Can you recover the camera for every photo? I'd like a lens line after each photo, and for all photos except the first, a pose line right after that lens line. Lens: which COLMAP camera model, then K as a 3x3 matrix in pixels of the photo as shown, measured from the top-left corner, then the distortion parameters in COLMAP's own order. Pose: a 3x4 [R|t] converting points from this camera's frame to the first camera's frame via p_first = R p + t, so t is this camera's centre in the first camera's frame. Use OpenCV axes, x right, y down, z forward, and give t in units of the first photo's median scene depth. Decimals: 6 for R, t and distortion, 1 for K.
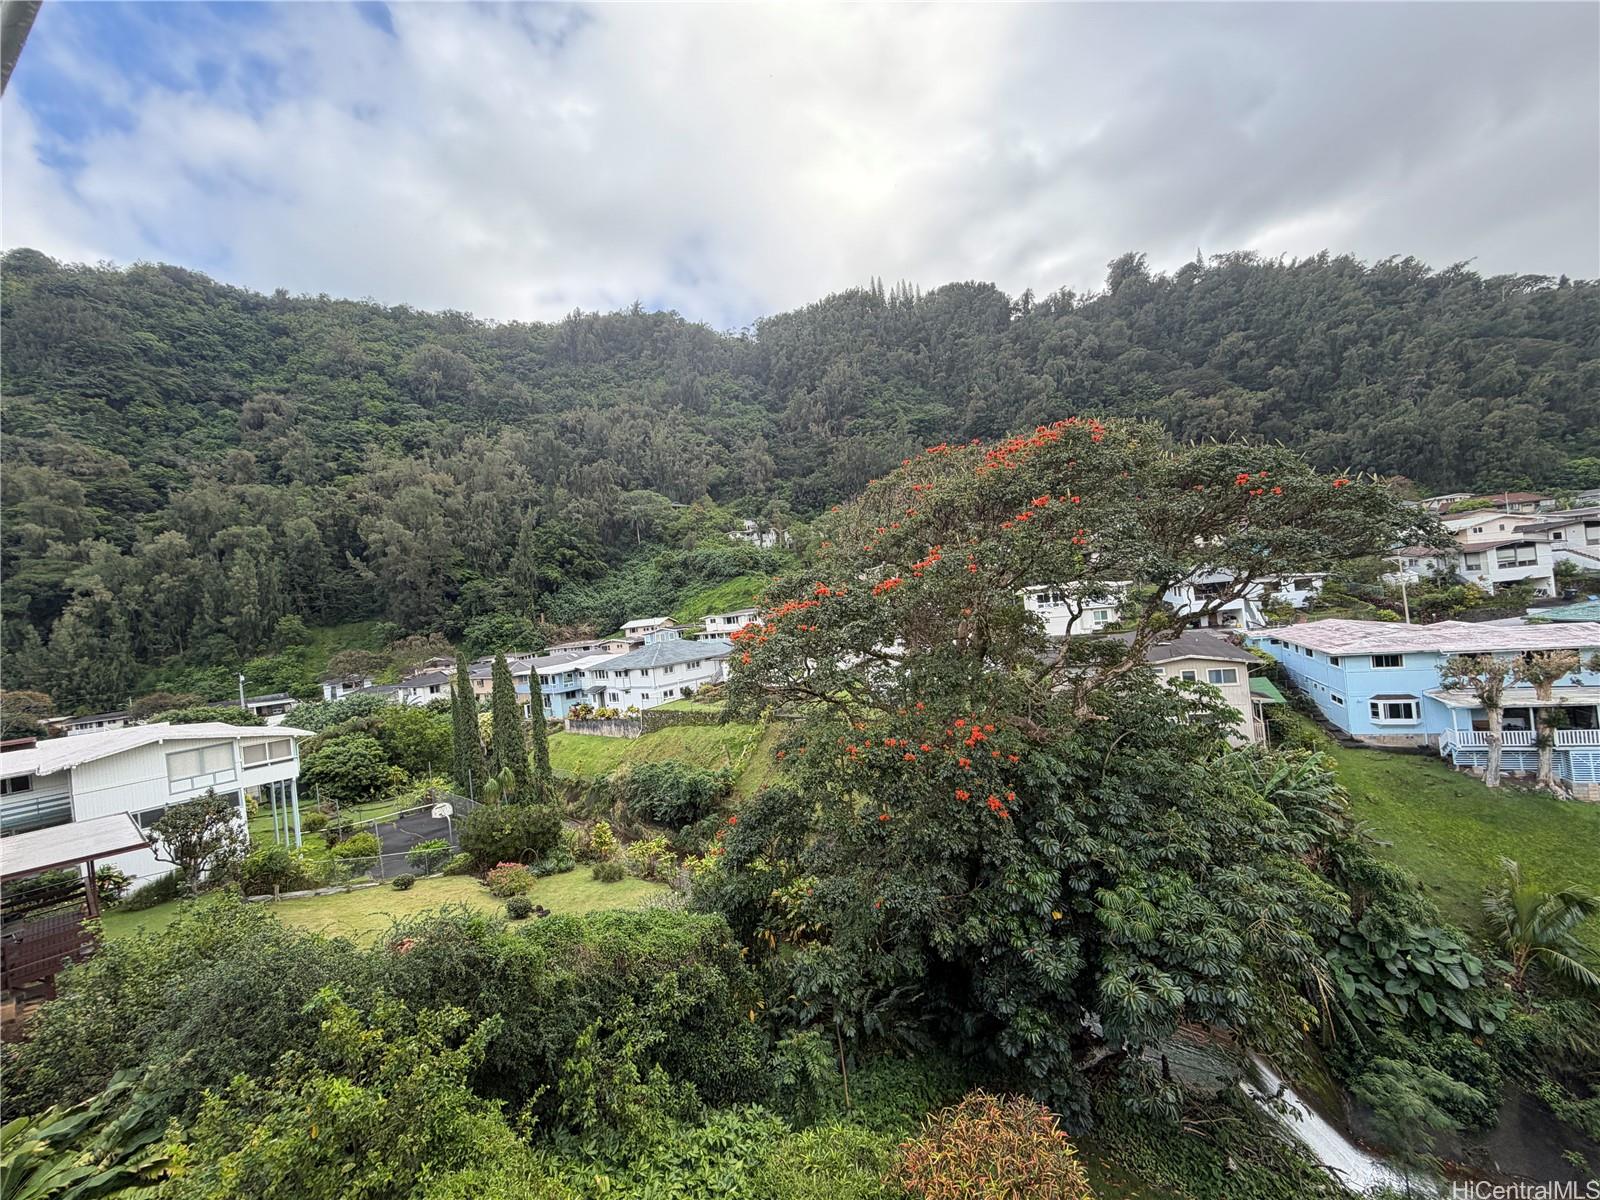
lens RADIAL K [[637.7, 0, 798.7], [0, 637.7, 599.9], [0, 0, 1]] dist [0.002466, -0.000293]
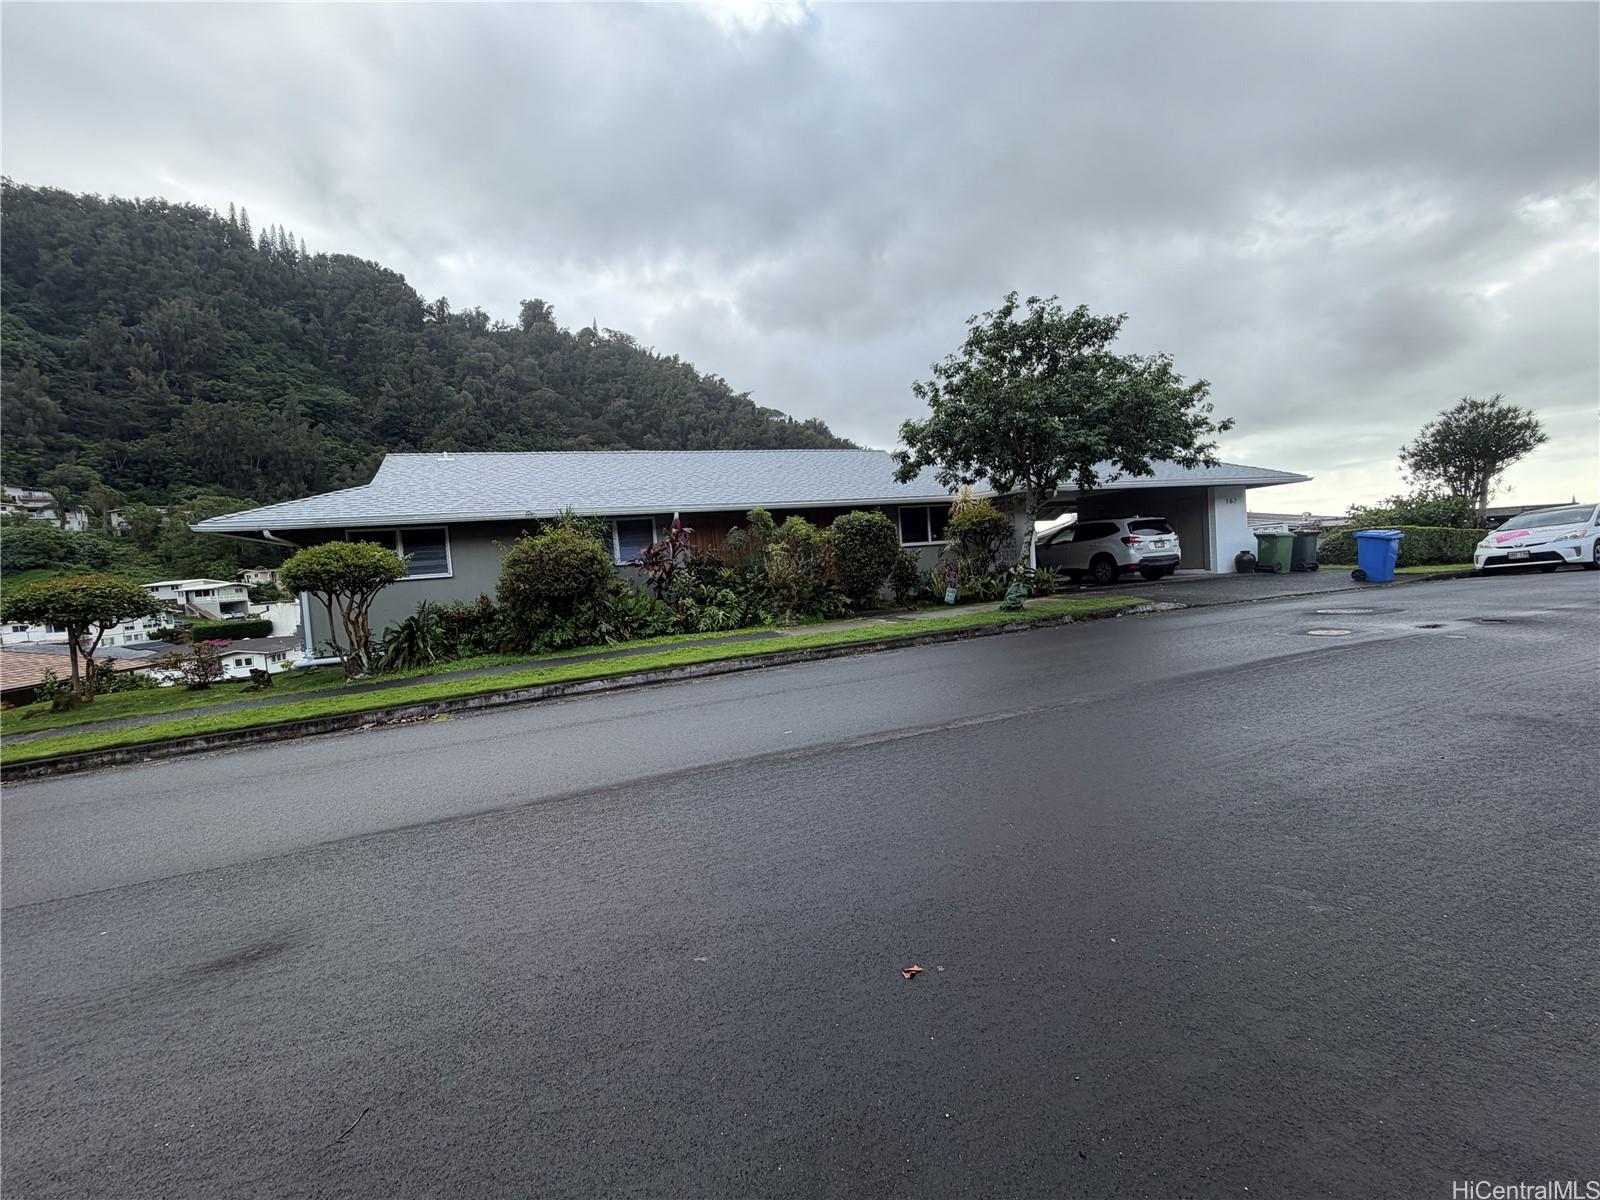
lens RADIAL K [[637.7, 0, 793.0], [0, 637.7, 596.2], [0, 0, 1]] dist [0.002466, -0.000293]
pose [[0.639866, 0.025685, 0.768057, -0.251008], [-0.003162, 0.999521, -0.030791, 0.030713], [-0.768480, 0.017274, 0.639641, -0.248425]]
